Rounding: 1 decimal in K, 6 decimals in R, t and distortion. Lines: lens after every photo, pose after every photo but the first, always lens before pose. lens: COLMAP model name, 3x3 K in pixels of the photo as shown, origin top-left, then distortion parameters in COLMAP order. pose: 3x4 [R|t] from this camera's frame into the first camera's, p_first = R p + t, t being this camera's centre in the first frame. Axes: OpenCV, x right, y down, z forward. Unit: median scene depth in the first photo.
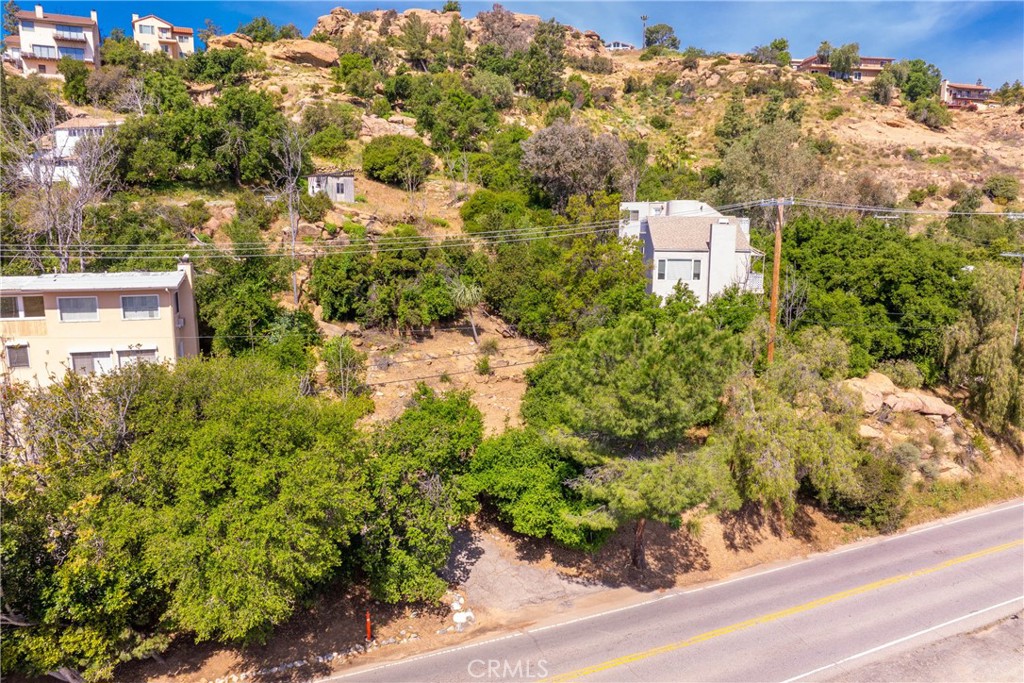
lens RADIAL K [[725.0, 0, 512.3], [0, 725.0, 346.3], [0, 0, 1]] dist [-0.047198, 0.014114]
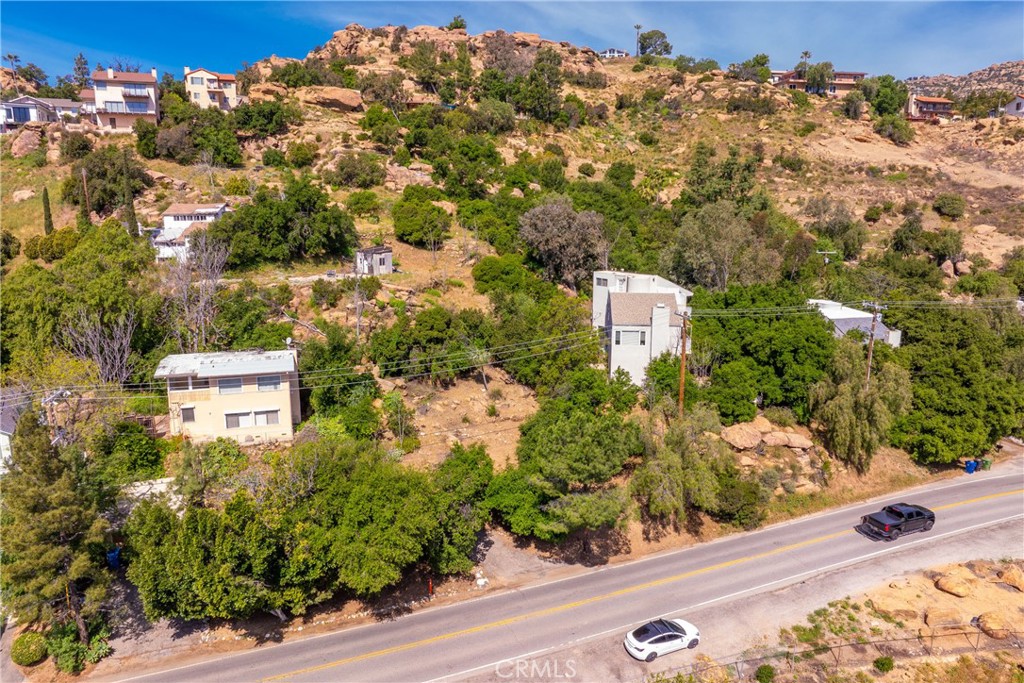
lens RADIAL K [[725.0, 0, 511.7], [0, 725.0, 332.1], [0, 0, 1]] dist [-0.047198, 0.014114]
pose [[0.999979, -0.002414, -0.005936, 0.008175], [0.002548, 0.999742, 0.022576, -0.154055], [0.005880, -0.022591, 0.999727, -0.421163]]
